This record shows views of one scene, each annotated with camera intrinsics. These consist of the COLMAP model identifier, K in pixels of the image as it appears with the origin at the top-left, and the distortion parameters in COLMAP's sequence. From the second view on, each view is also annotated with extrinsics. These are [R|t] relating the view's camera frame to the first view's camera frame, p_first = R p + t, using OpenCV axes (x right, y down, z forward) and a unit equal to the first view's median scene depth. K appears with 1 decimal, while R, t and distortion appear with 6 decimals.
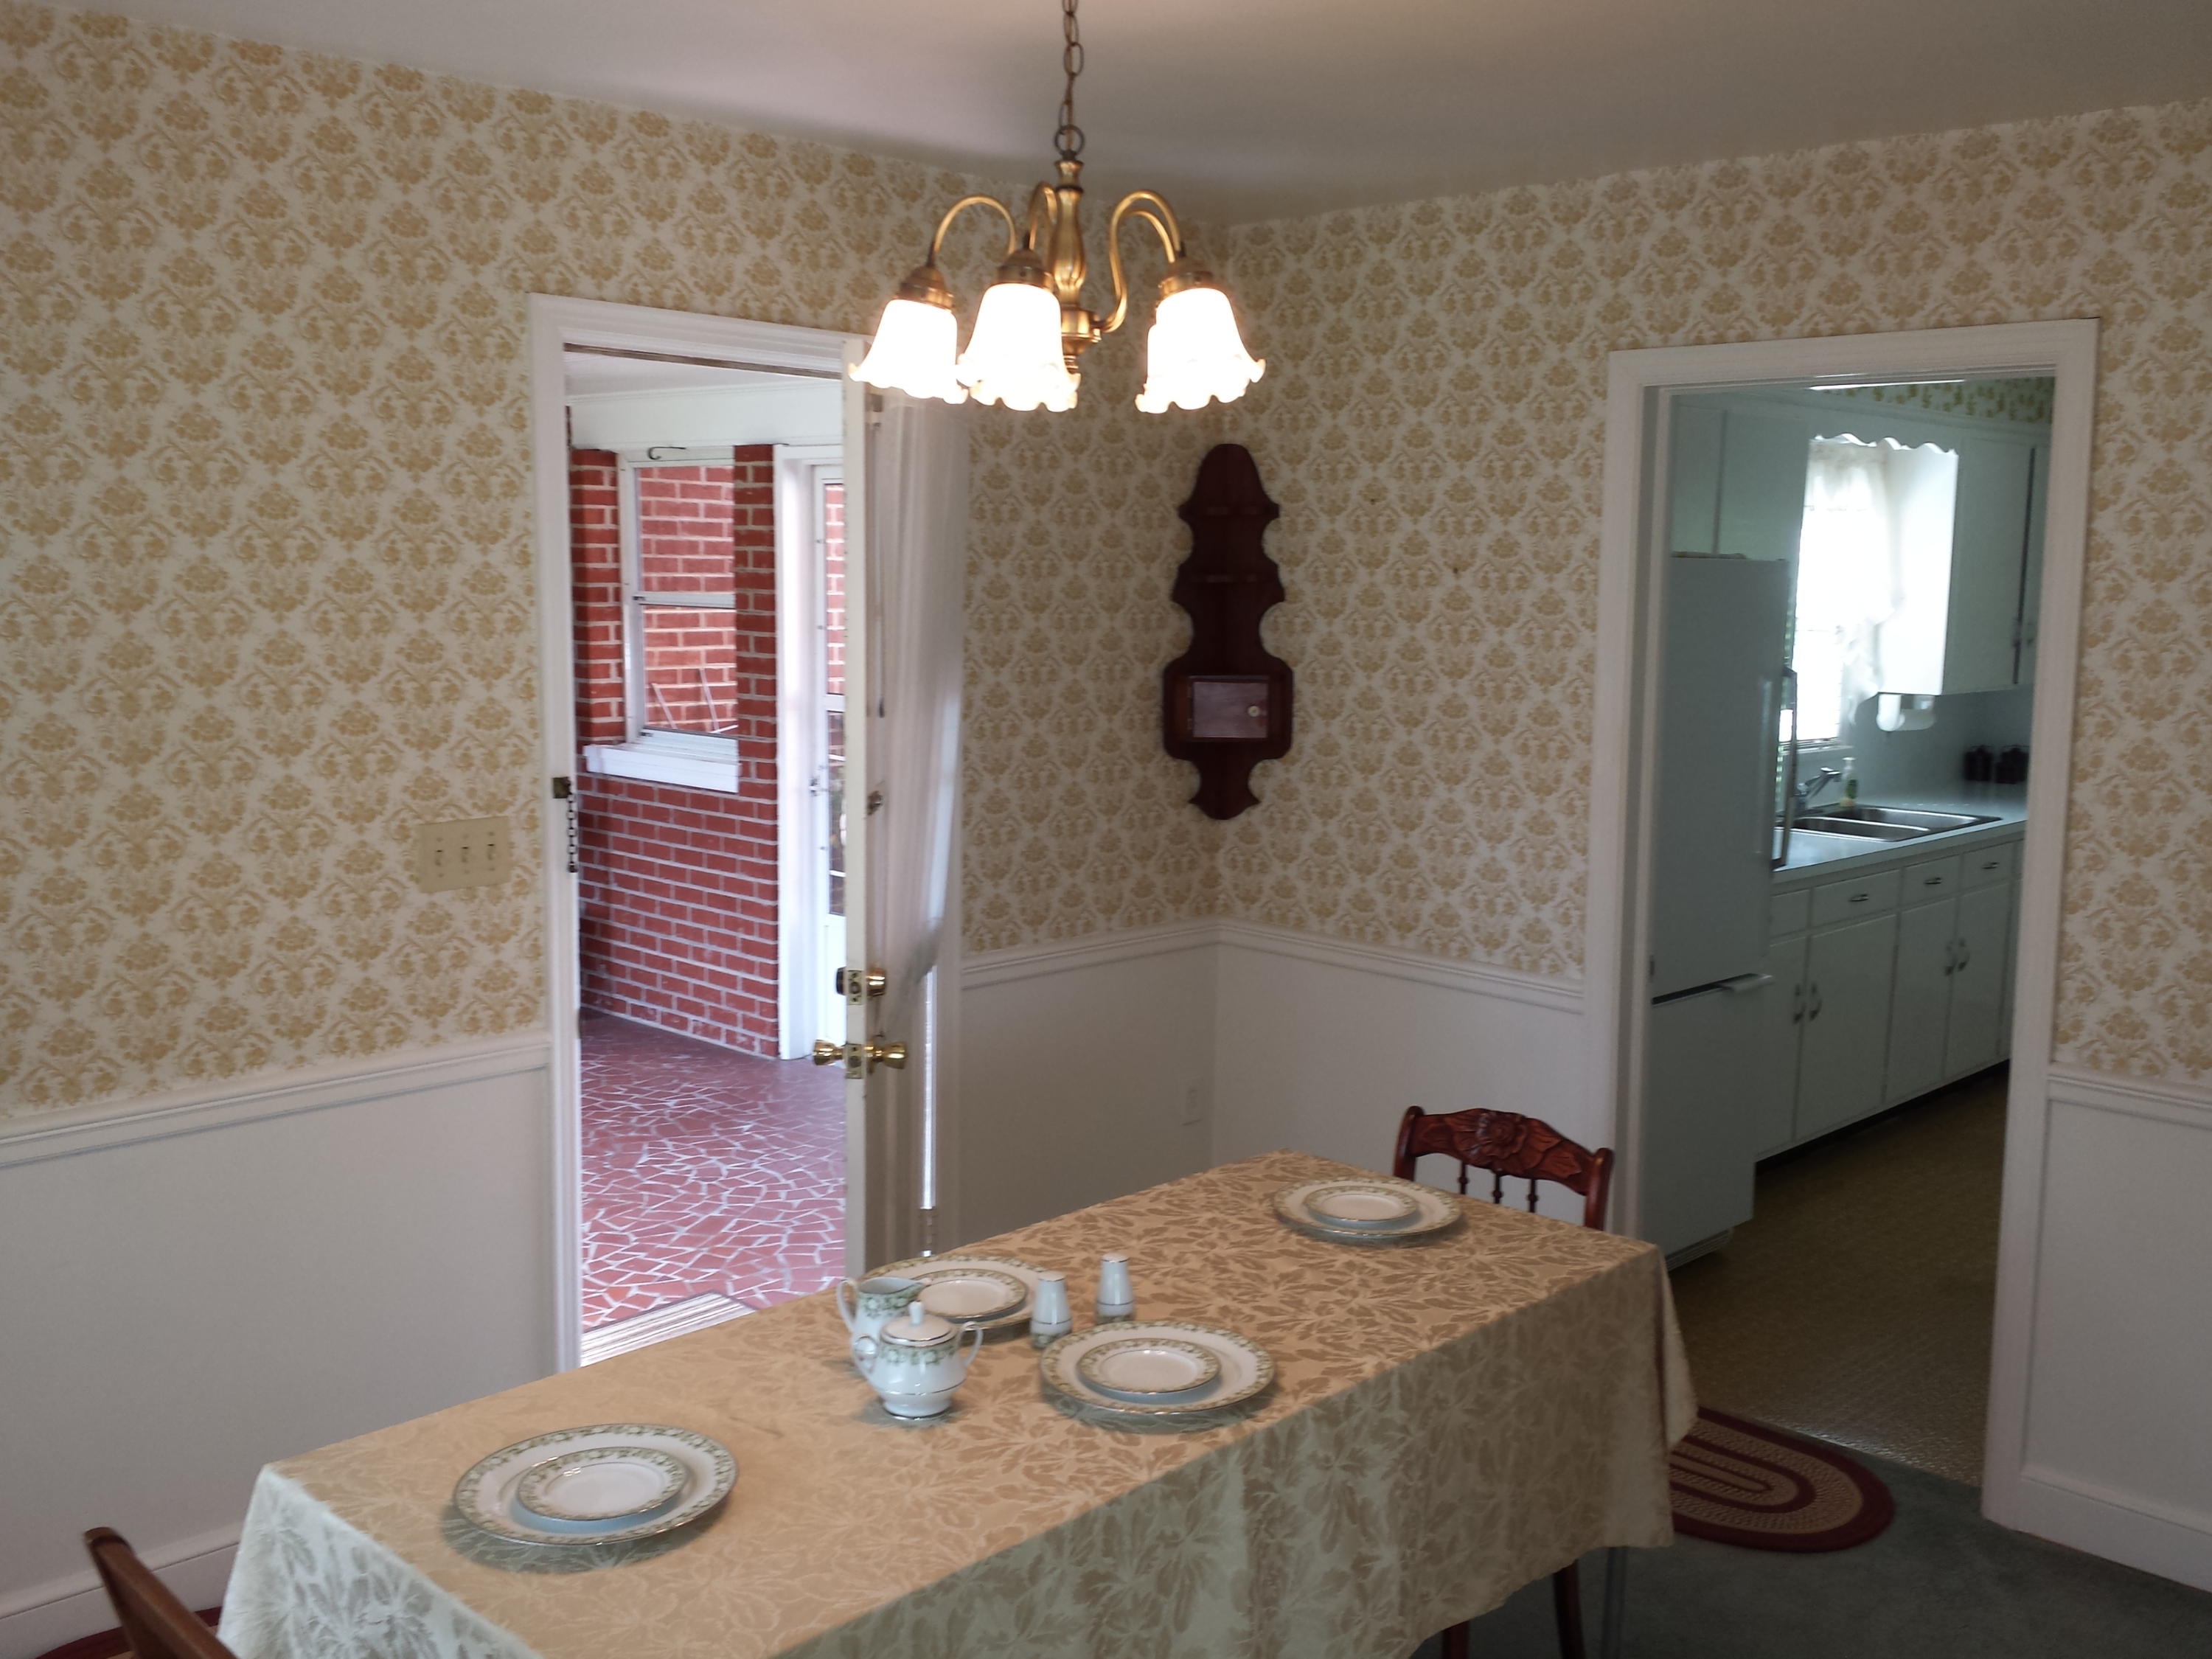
lens RADIAL K [[2015.2, 0, 1106.0], [0, 2015.2, 829.5], [0, 0, 1]] dist [0.138158, -0.325912]
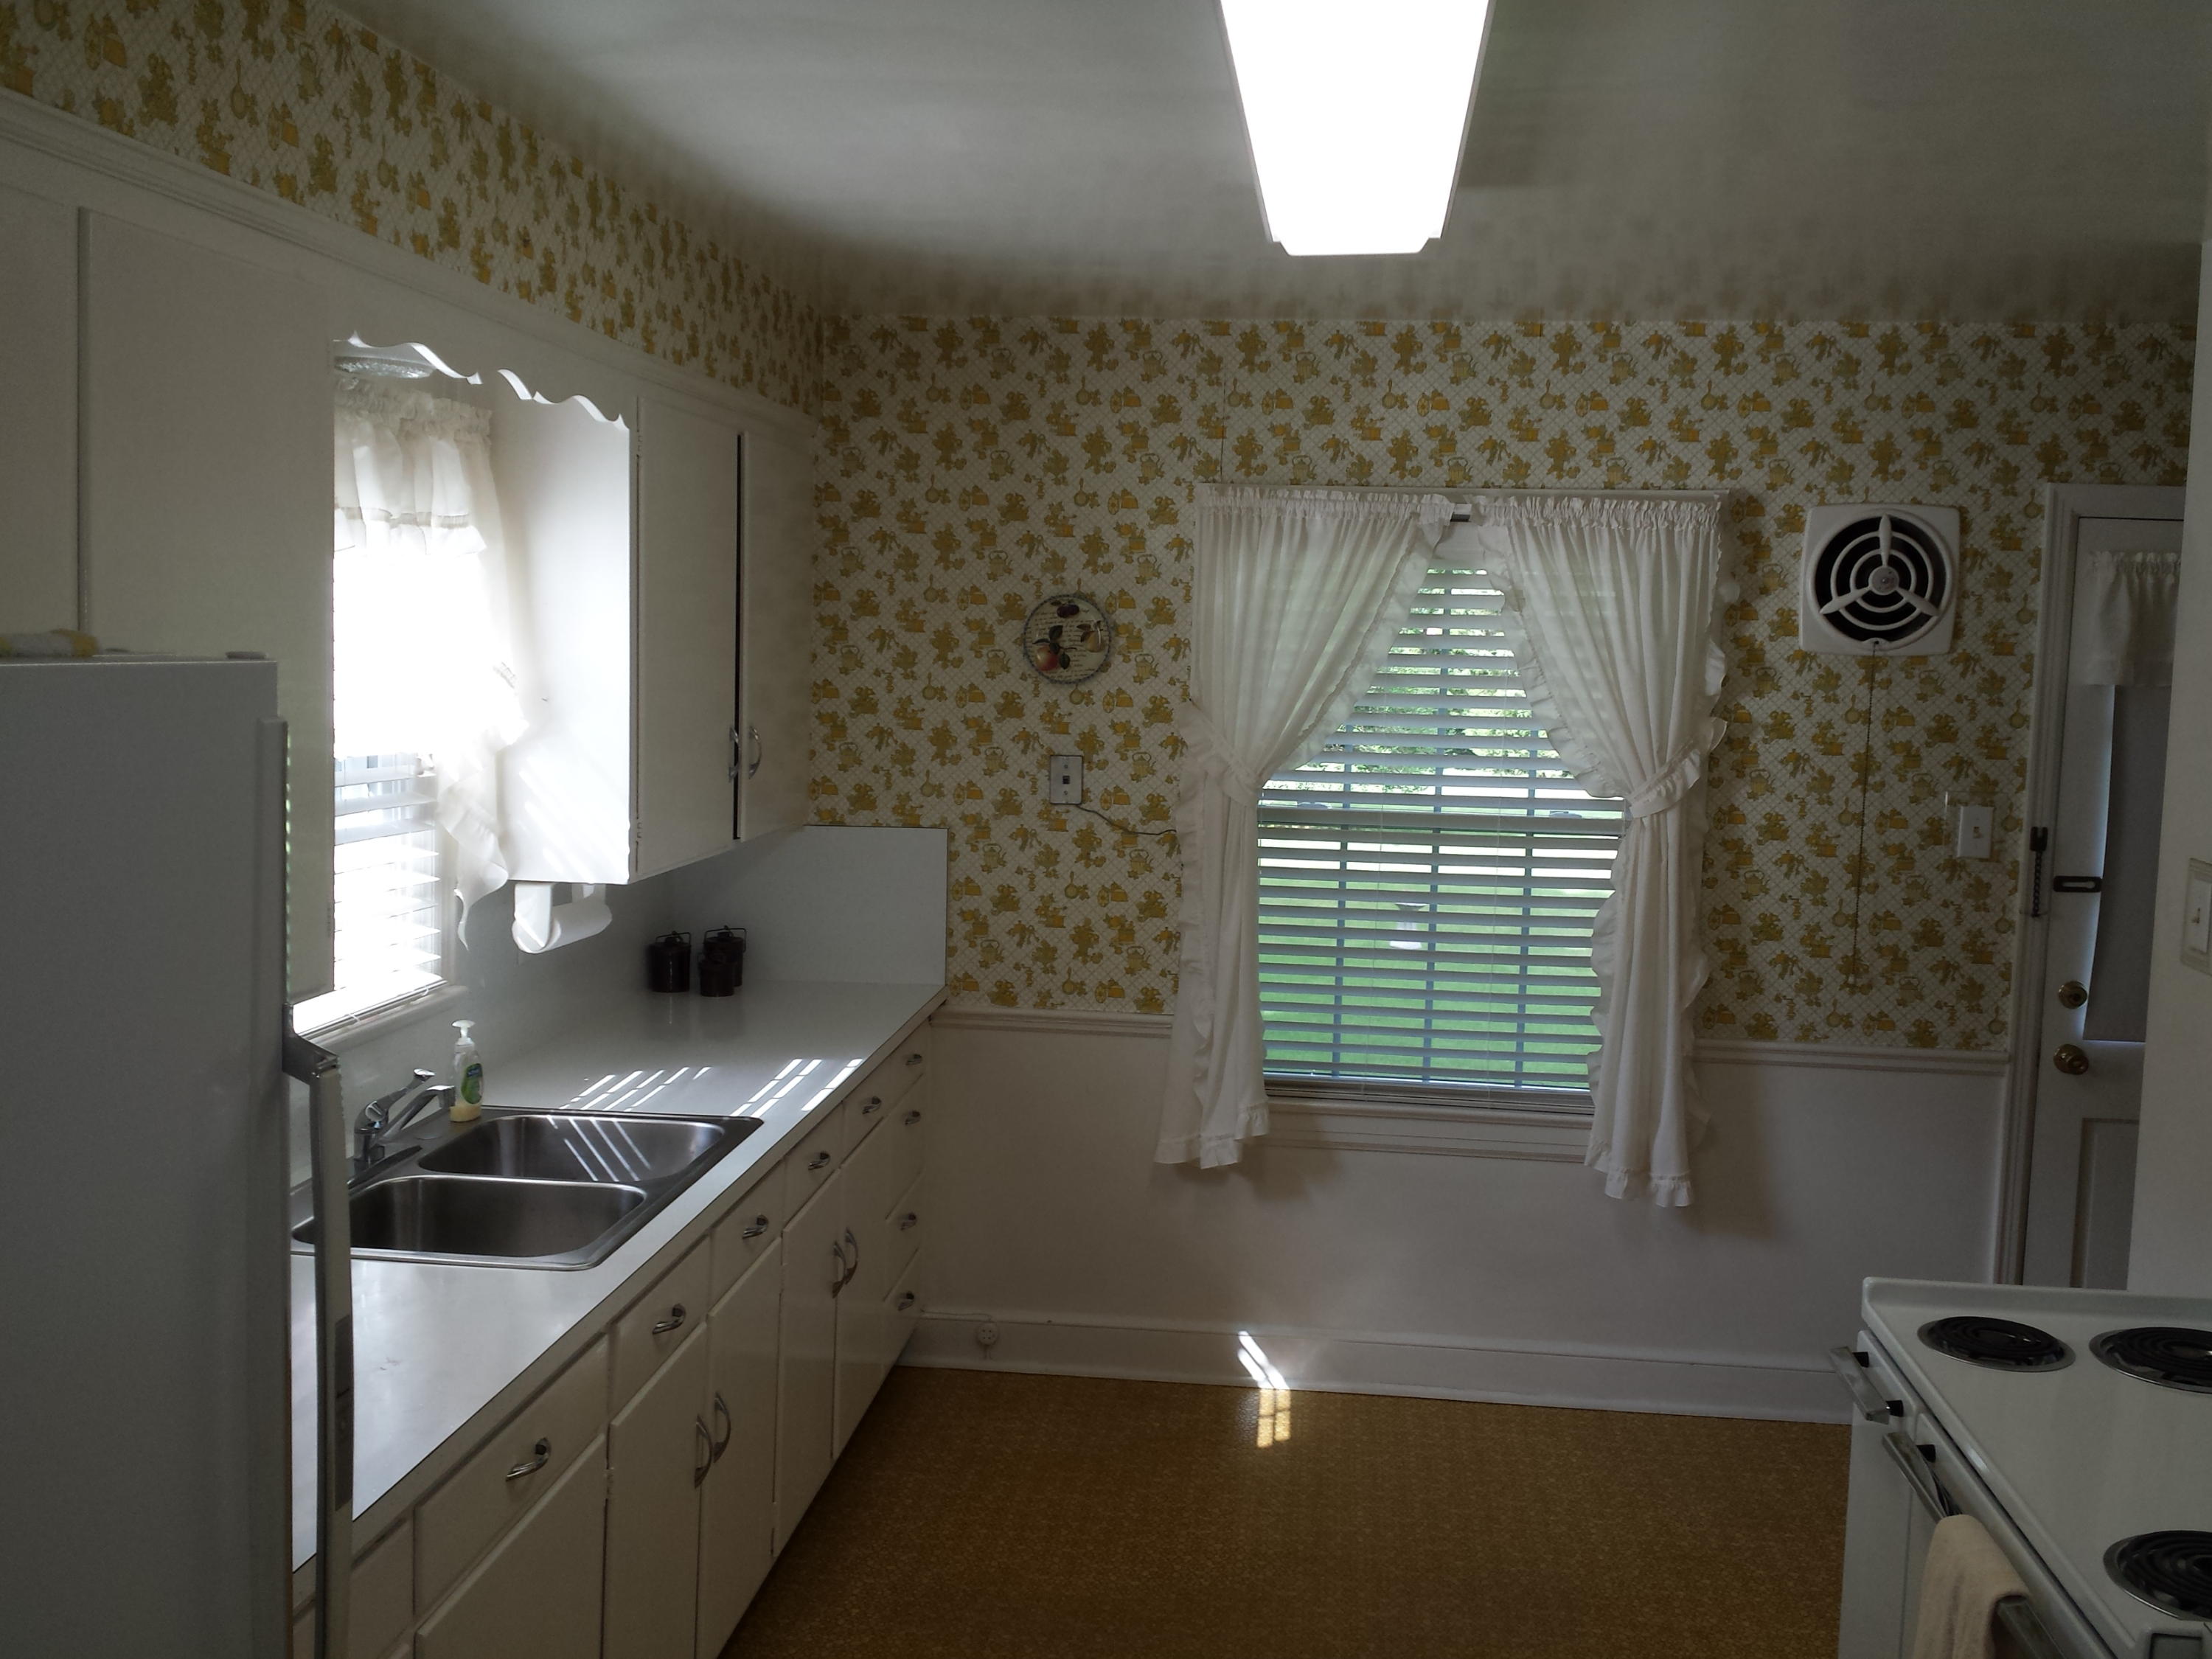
lens RADIAL K [[2015.2, 0, 1106.0], [0, 2015.2, 829.5], [0, 0, 1]] dist [0.138158, -0.325912]
pose [[0.779818, -0.055856, 0.623509, 0.329351], [0.067394, 0.997713, 0.005088, -0.137272], [-0.622368, 0.038053, 0.781800, 0.945655]]
